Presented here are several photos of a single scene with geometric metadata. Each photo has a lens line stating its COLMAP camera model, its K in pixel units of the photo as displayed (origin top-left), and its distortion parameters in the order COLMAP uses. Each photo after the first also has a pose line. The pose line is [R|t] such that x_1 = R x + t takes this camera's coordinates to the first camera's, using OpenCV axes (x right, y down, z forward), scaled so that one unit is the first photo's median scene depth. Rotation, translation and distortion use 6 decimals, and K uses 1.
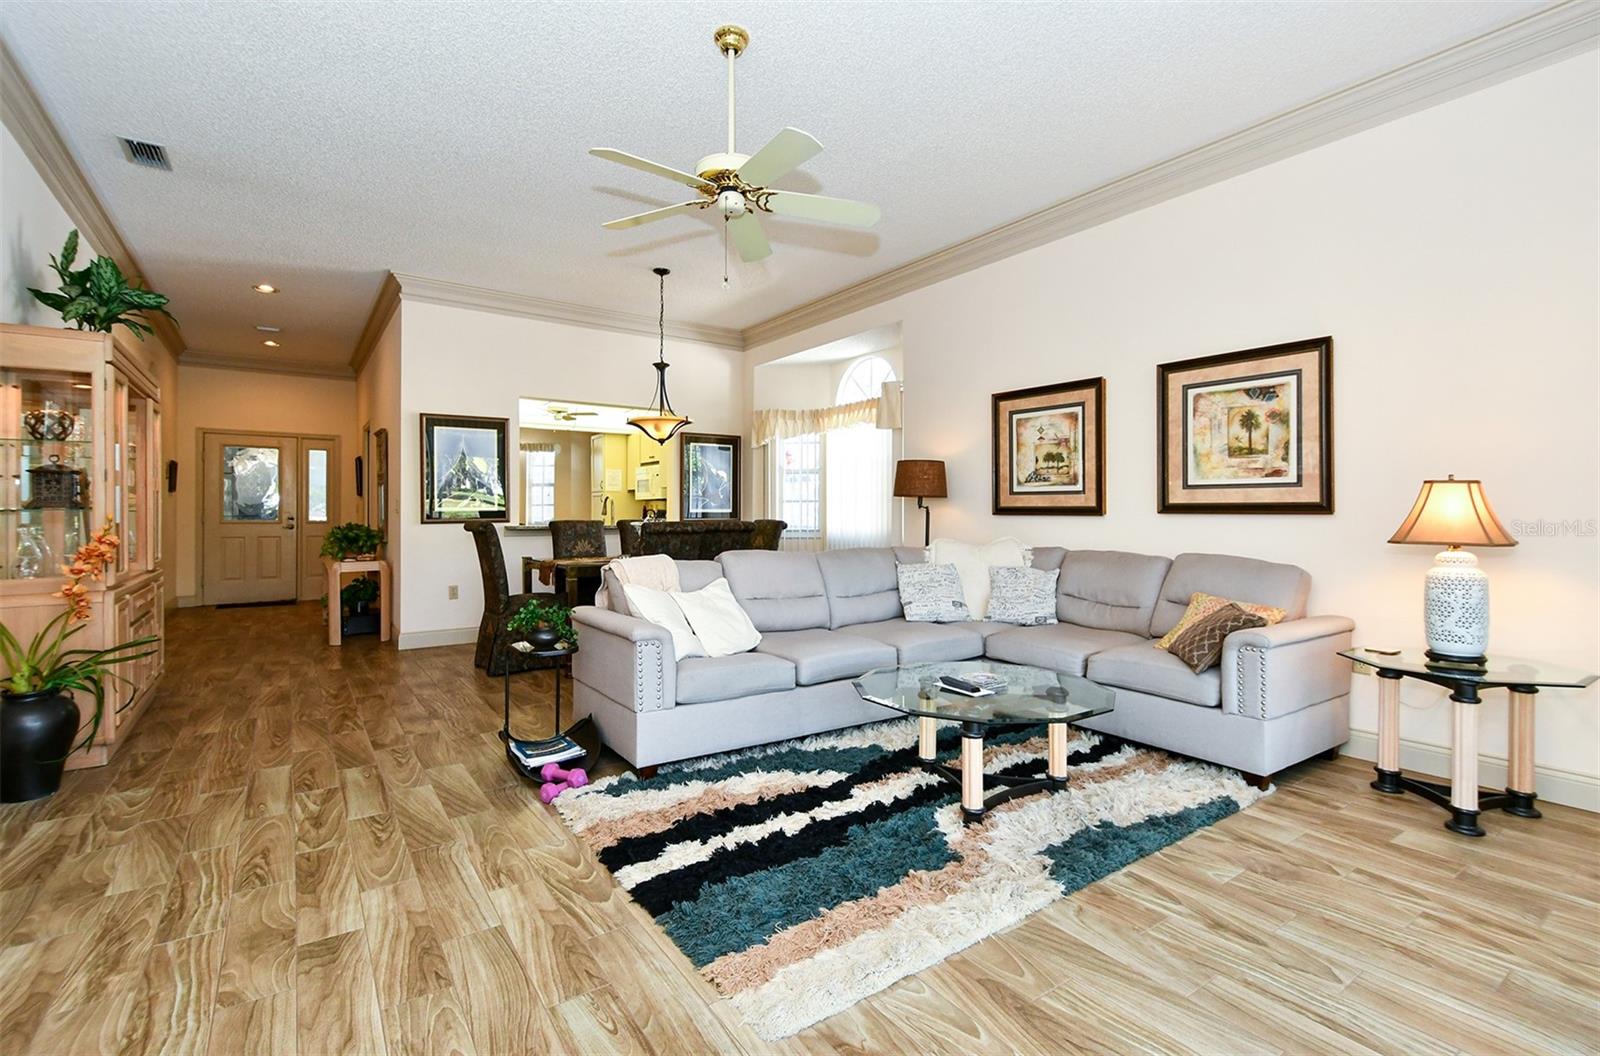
lens RADIAL K [[720.8, 0, 795.0], [0, 720.8, 511.8], [0, 0, 1]] dist [0.000127, -0.000495]
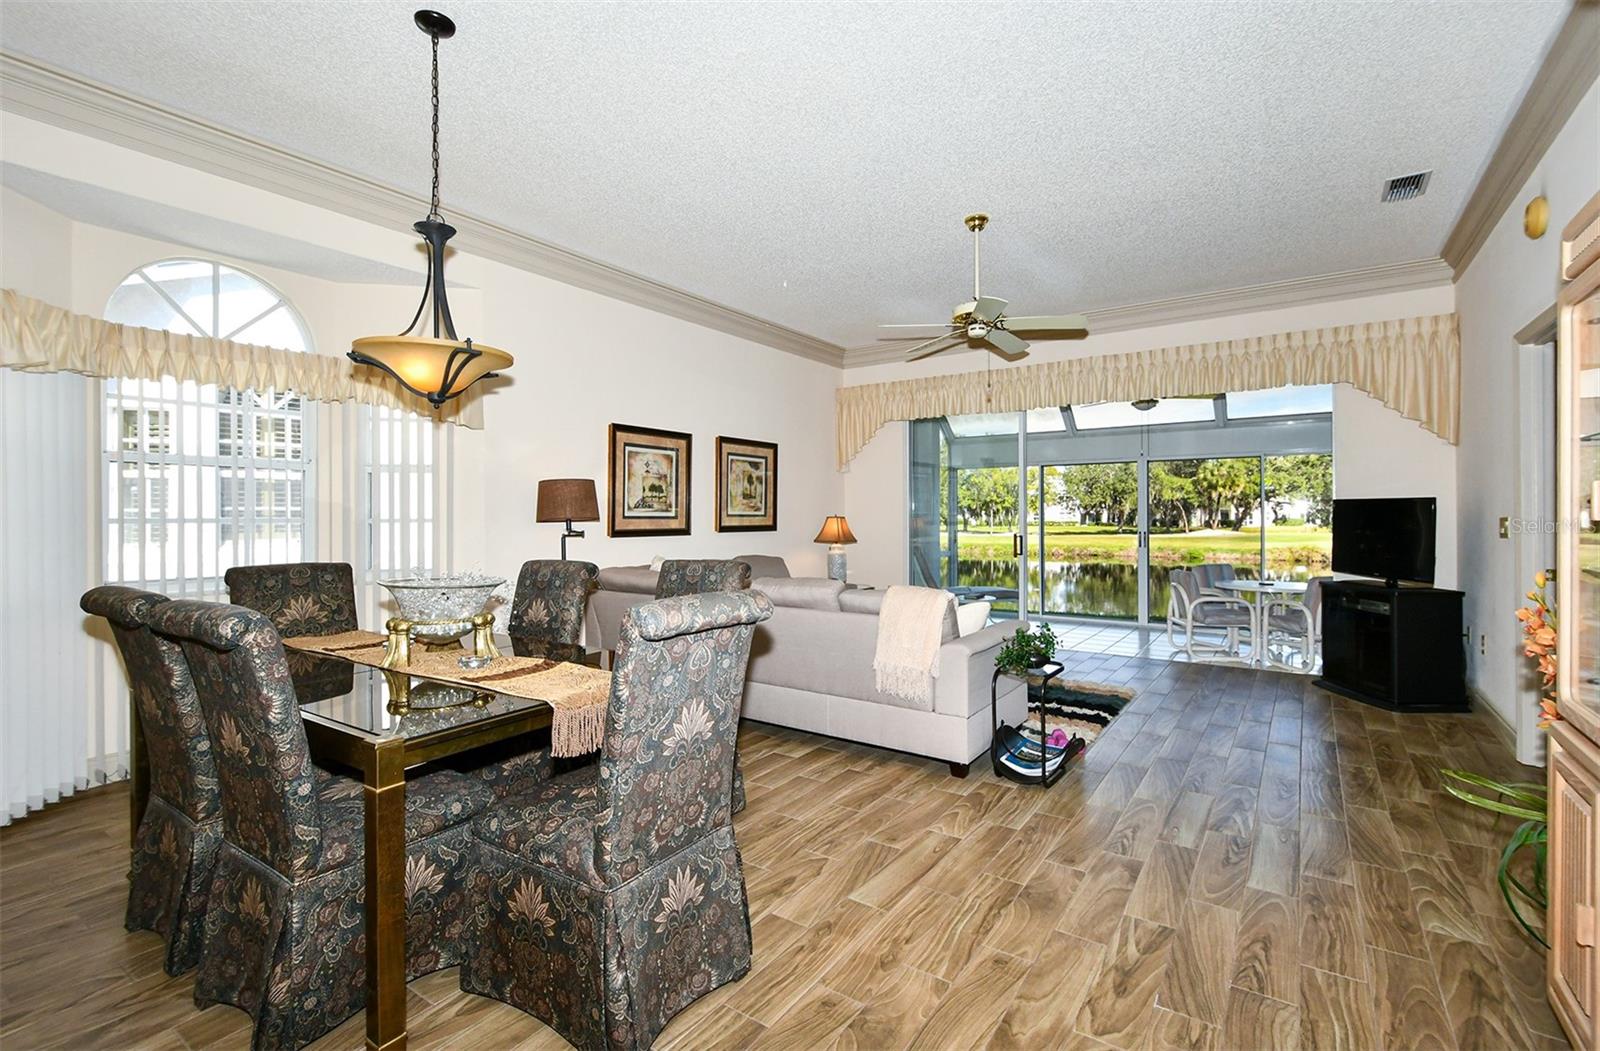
lens RADIAL K [[706.4, 0, 814.2], [0, 706.4, 515.7], [0, 0, 1]] dist [0.001438, 0.000128]
pose [[-0.346094, -0.000219, 0.938200, -1.046459], [0.003255, 0.999994, 0.001434, -0.037286], [-0.938194, 0.003550, -0.346092, 1.421371]]
